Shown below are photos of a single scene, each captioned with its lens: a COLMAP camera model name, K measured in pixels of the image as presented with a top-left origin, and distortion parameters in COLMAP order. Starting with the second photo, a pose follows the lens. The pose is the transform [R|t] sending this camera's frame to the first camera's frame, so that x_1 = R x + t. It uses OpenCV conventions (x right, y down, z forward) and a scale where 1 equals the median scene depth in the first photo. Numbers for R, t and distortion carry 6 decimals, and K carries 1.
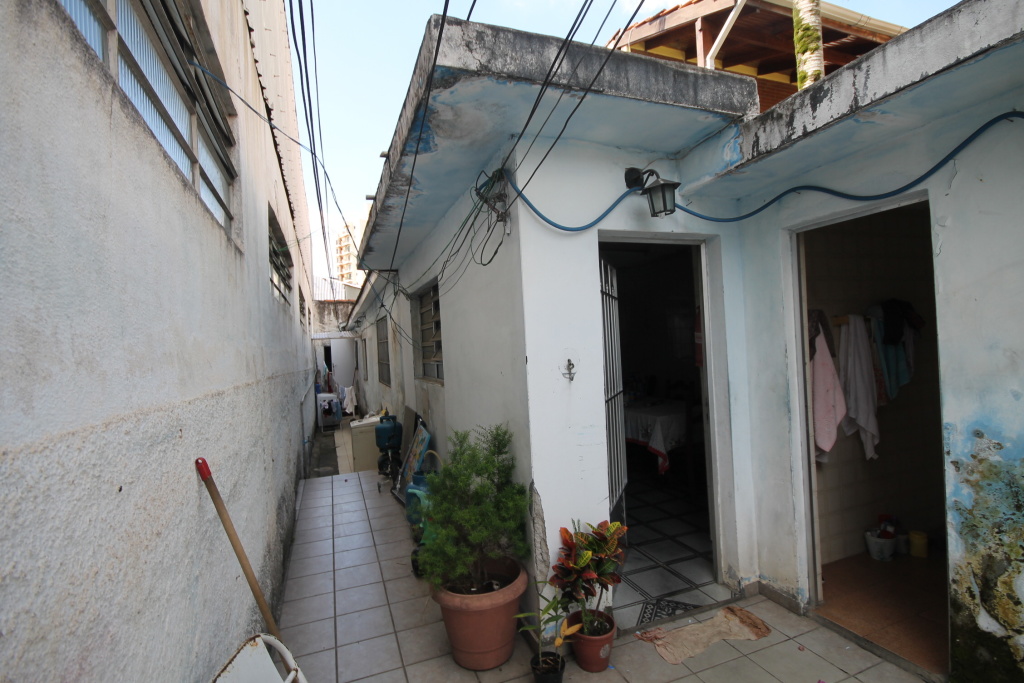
lens RADIAL K [[485.4, 0, 512.2], [0, 485.4, 343.9], [0, 0, 1]] dist [0.003052, -0.000297]
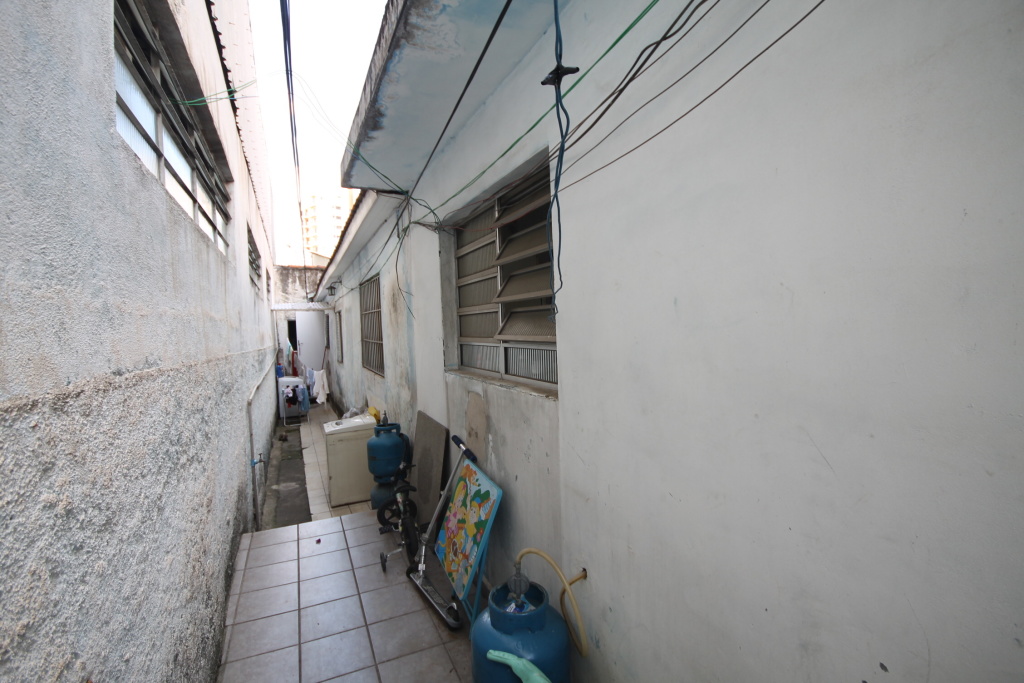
lens RADIAL K [[485.4, 0, 515.1], [0, 485.4, 343.3], [0, 0, 1]] dist [0.003052, -0.000297]
pose [[0.997619, 0.016717, 0.066905, -0.094936], [-0.019338, 0.999063, 0.038712, 0.008998], [-0.066196, -0.039913, 0.997008, 0.253485]]
